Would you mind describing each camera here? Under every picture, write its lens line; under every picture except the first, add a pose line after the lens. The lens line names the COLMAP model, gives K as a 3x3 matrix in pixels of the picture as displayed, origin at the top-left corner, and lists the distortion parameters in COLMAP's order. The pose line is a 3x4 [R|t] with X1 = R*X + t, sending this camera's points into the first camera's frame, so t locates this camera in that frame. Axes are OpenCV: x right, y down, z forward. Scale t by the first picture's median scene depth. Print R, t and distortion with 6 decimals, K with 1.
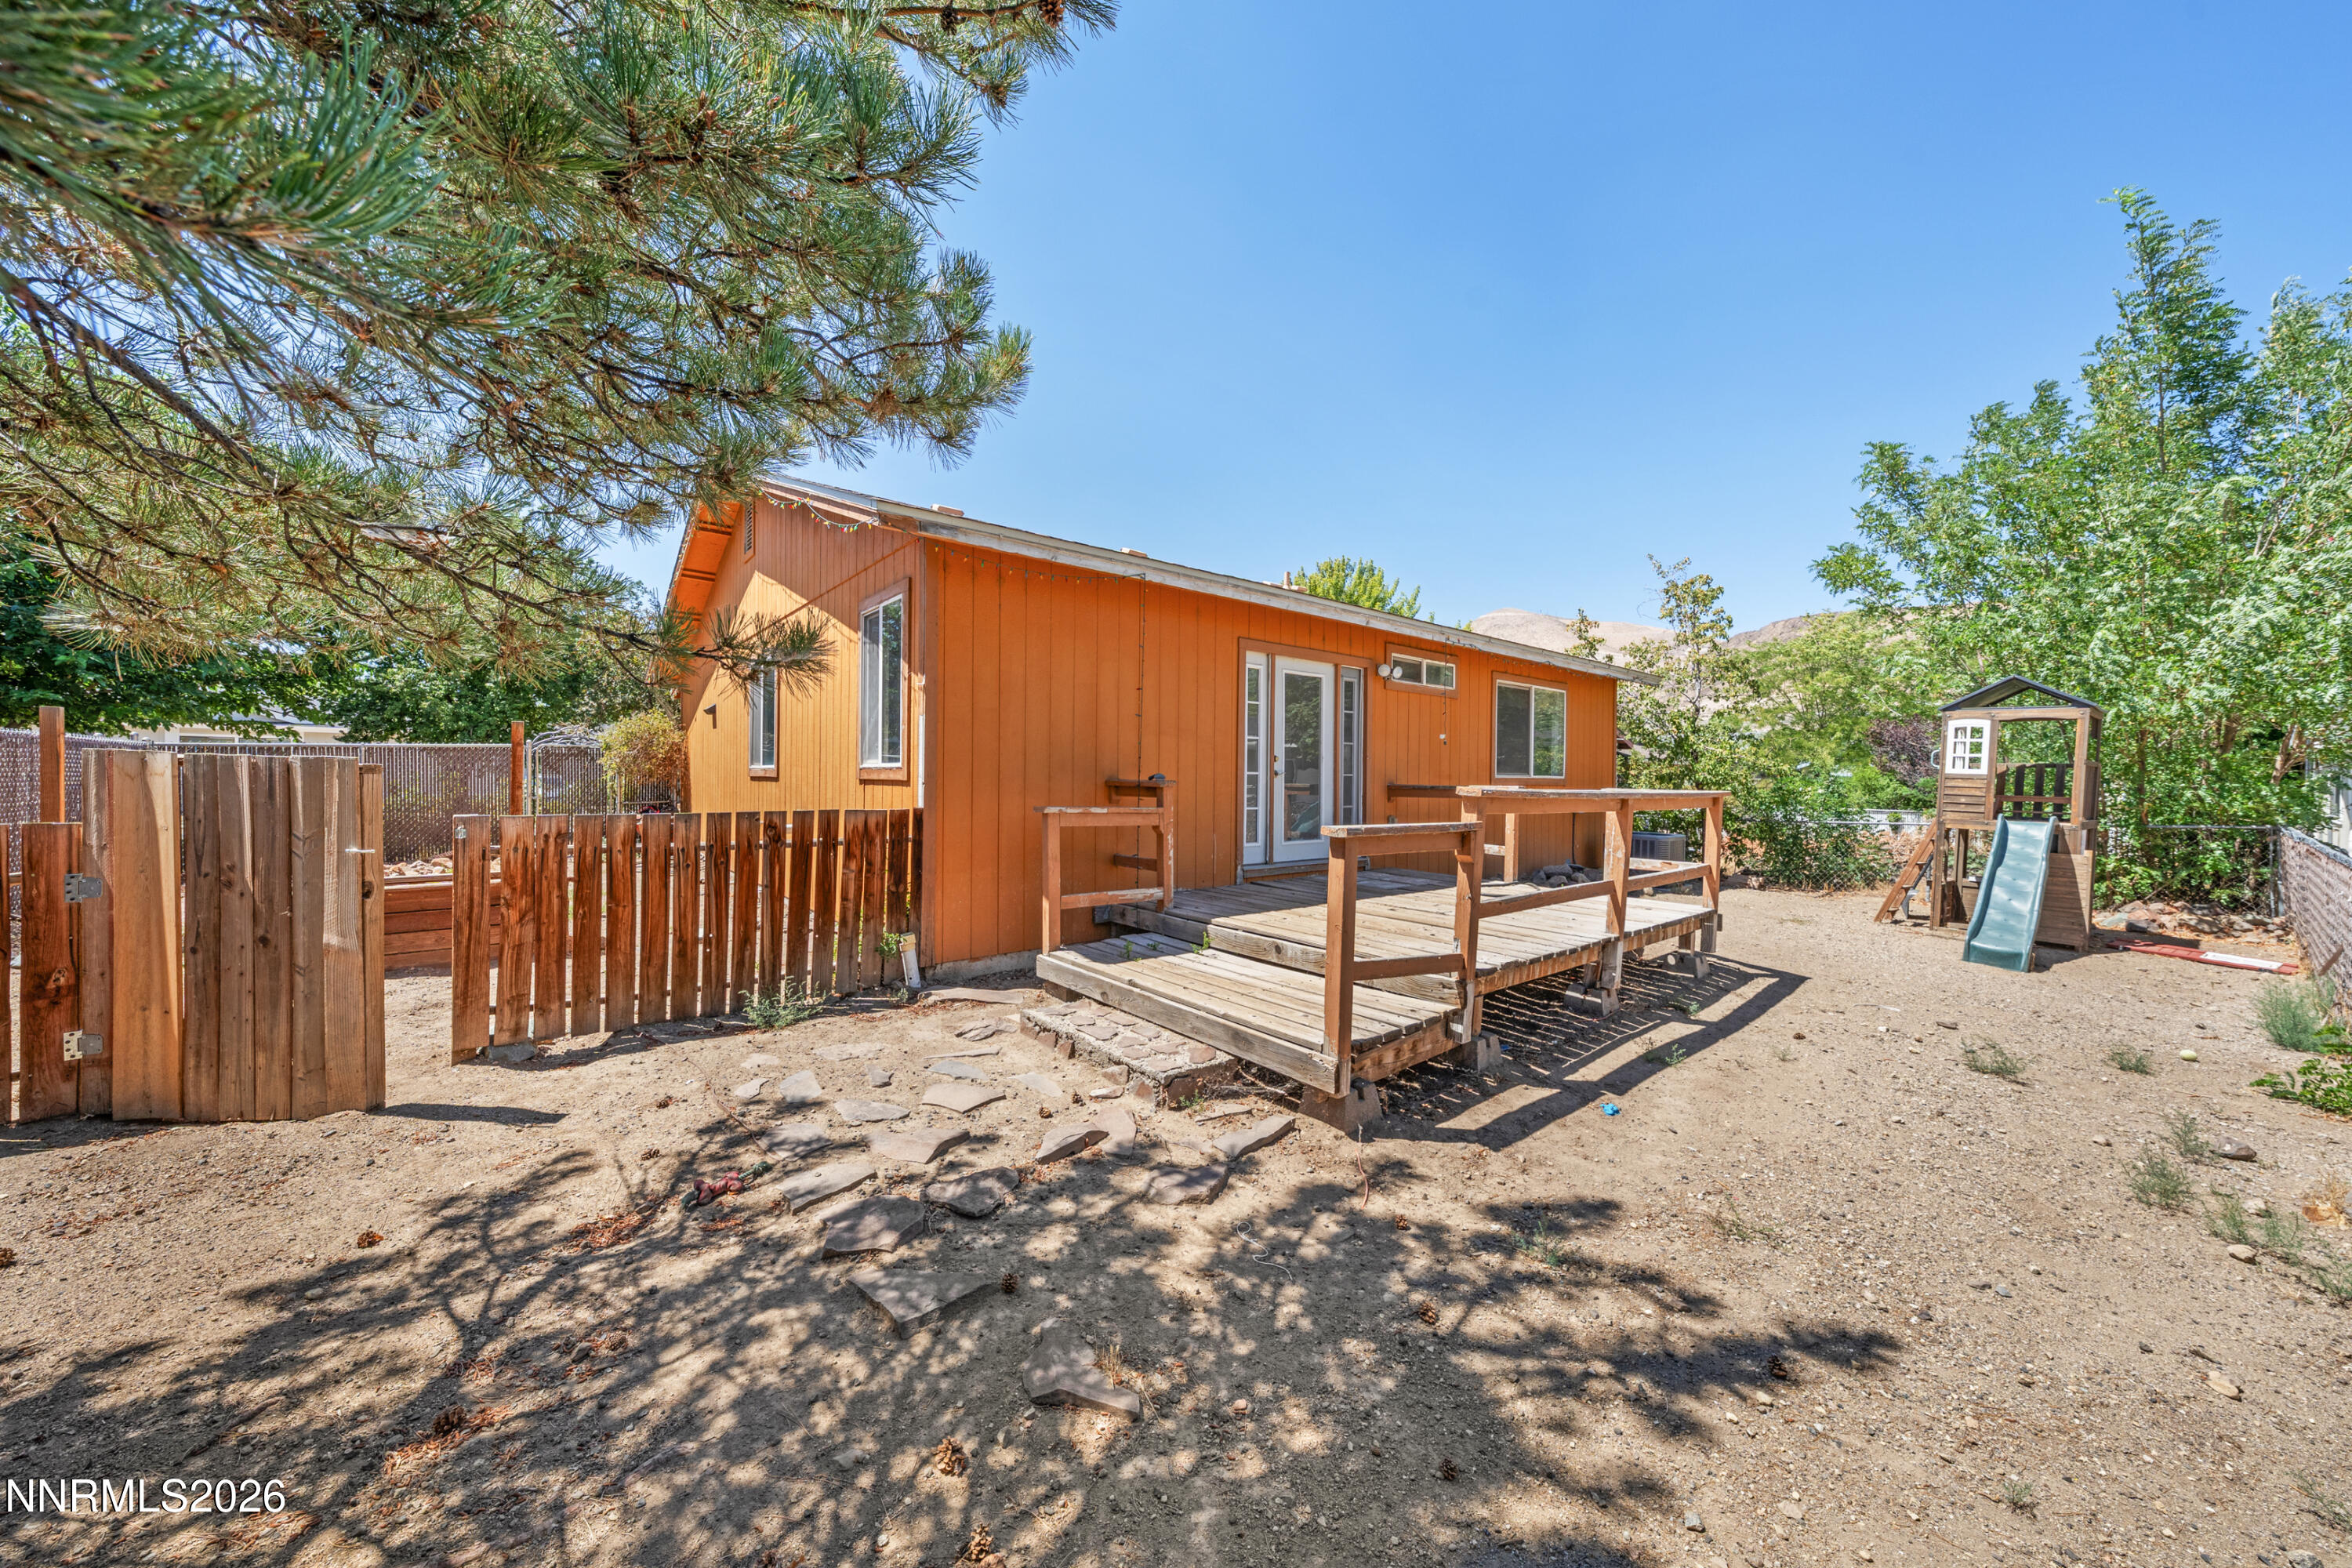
lens RADIAL K [[799.8, 0, 1186.7], [0, 799.8, 783.0], [0, 0, 1]] dist [-0.001132, -0.000323]
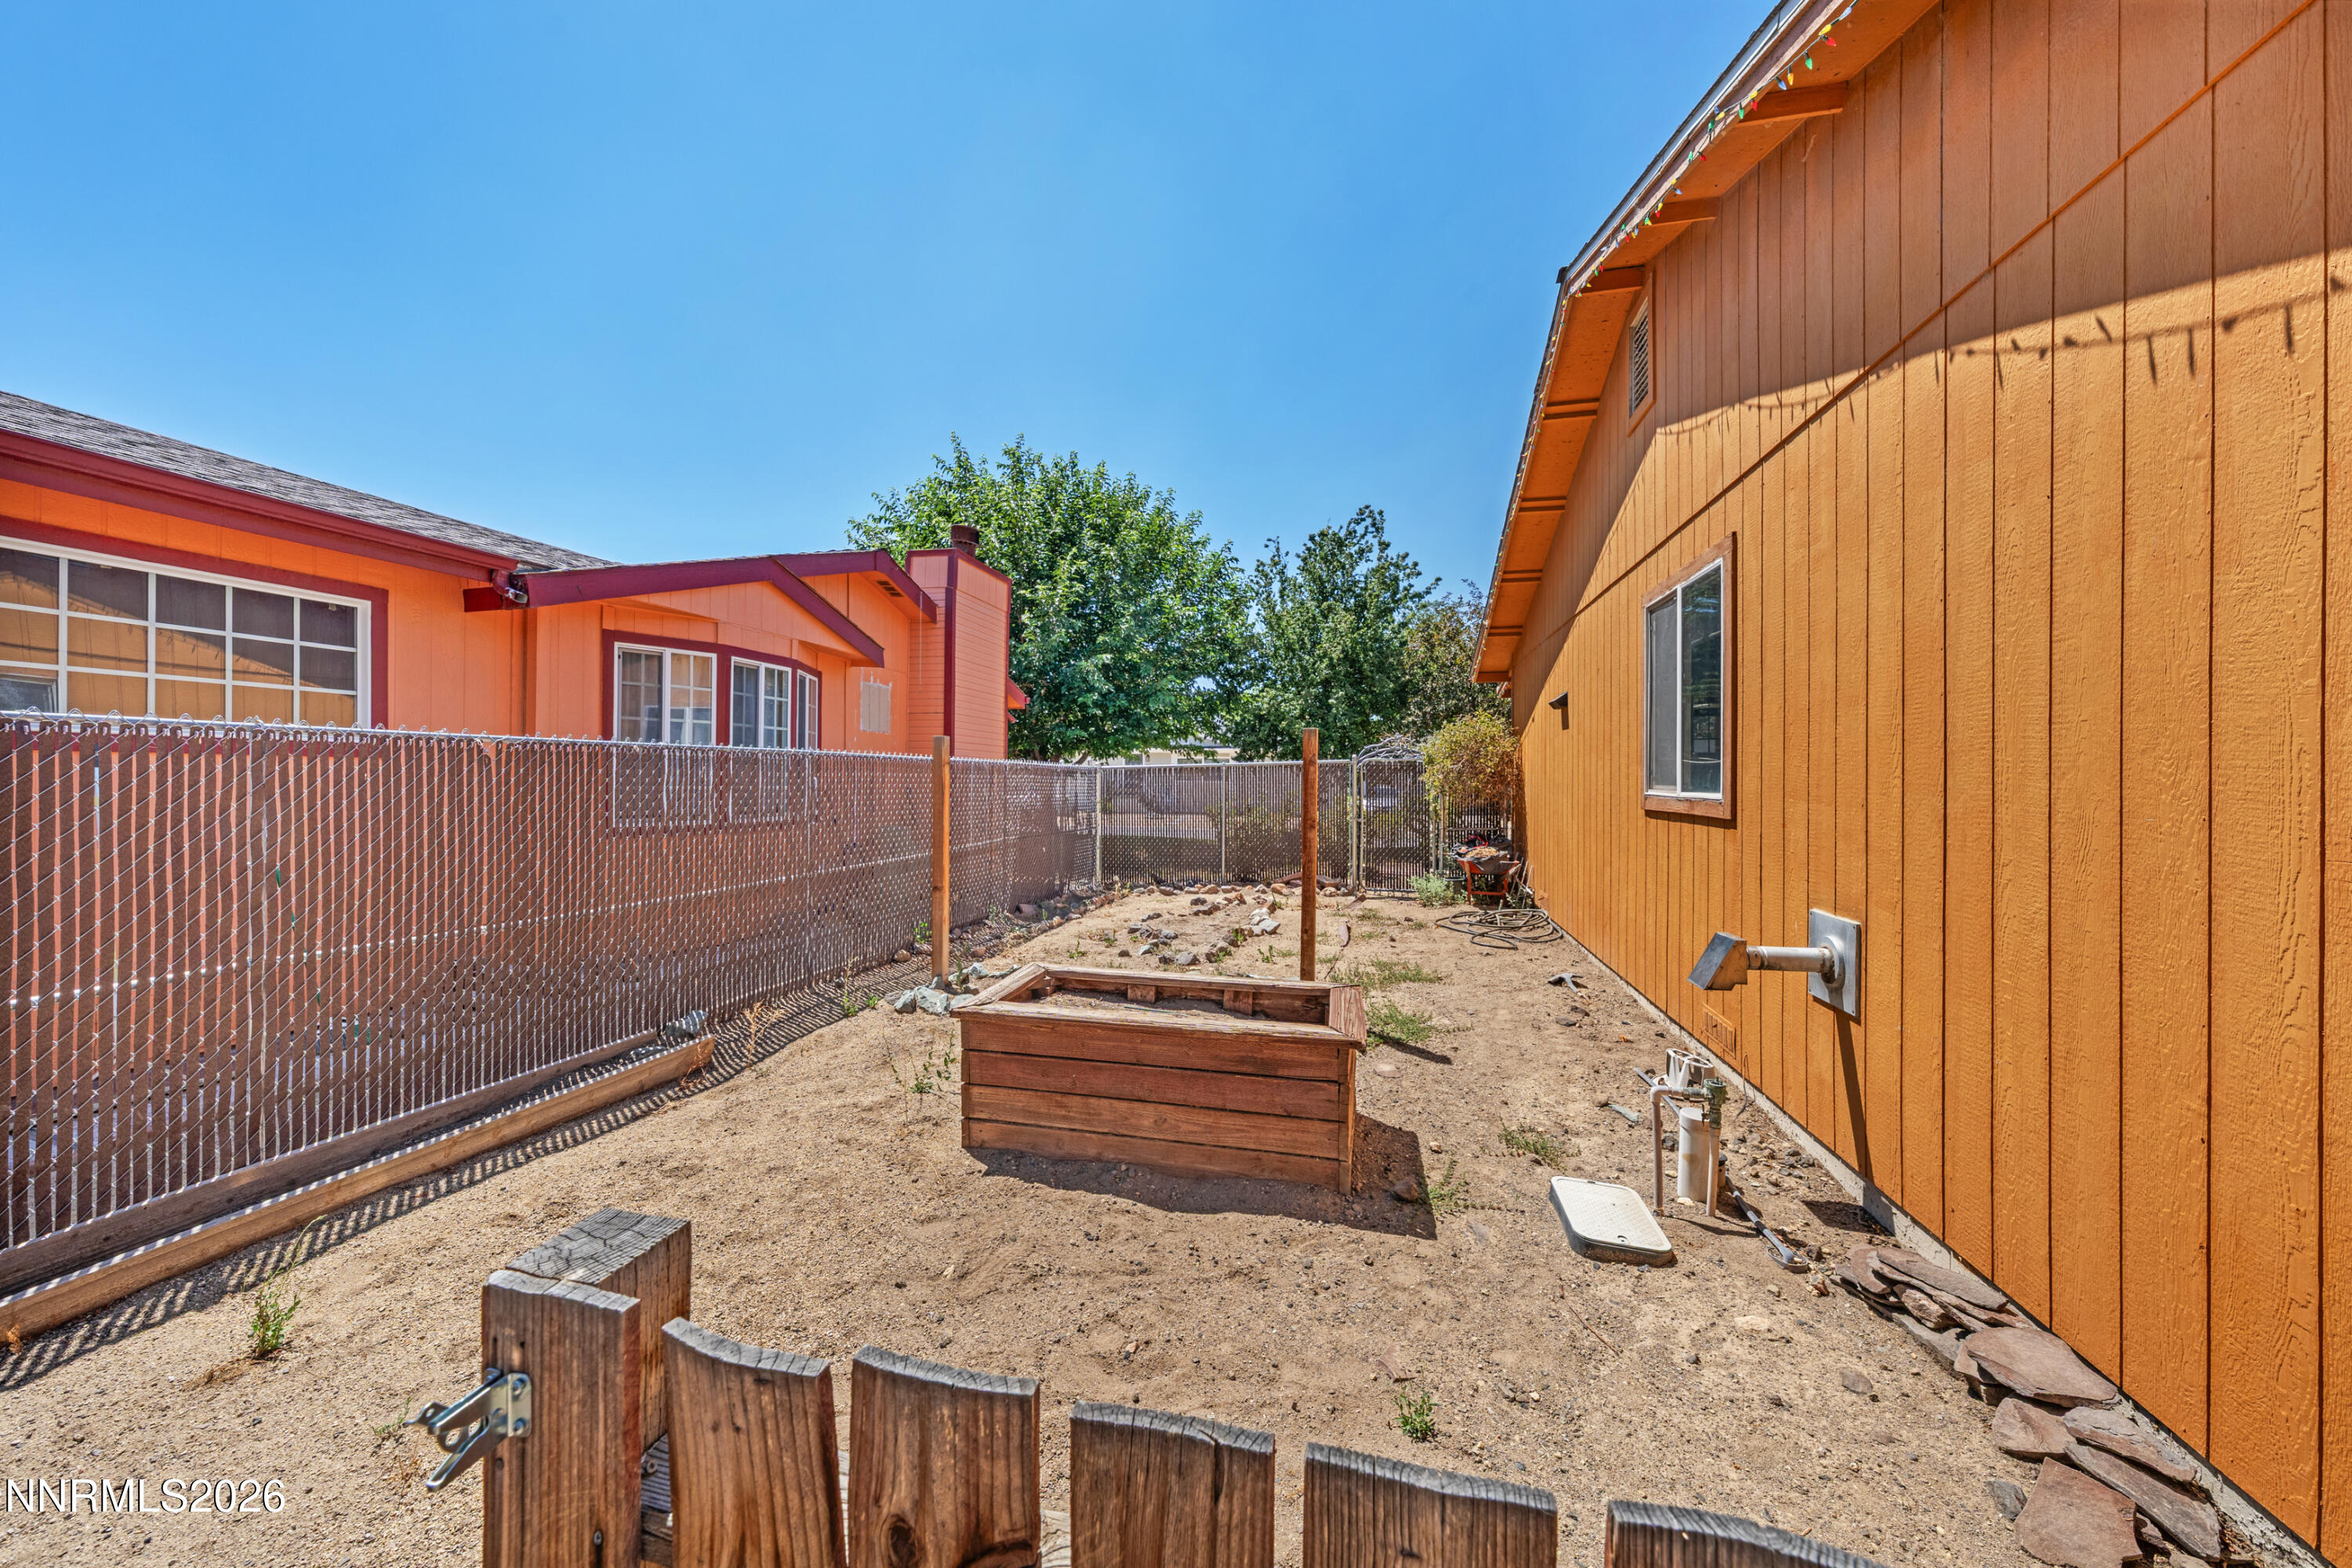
lens RADIAL K [[799.8, 0, 1184.8], [0, 799.8, 781.8], [0, 0, 1]] dist [-0.001132, -0.000323]
pose [[0.597762, -0.003828, -0.801665, -0.181394], [-0.002449, 0.999975, -0.006600, -0.014112], [0.801670, 0.005909, 0.597738, 0.256596]]
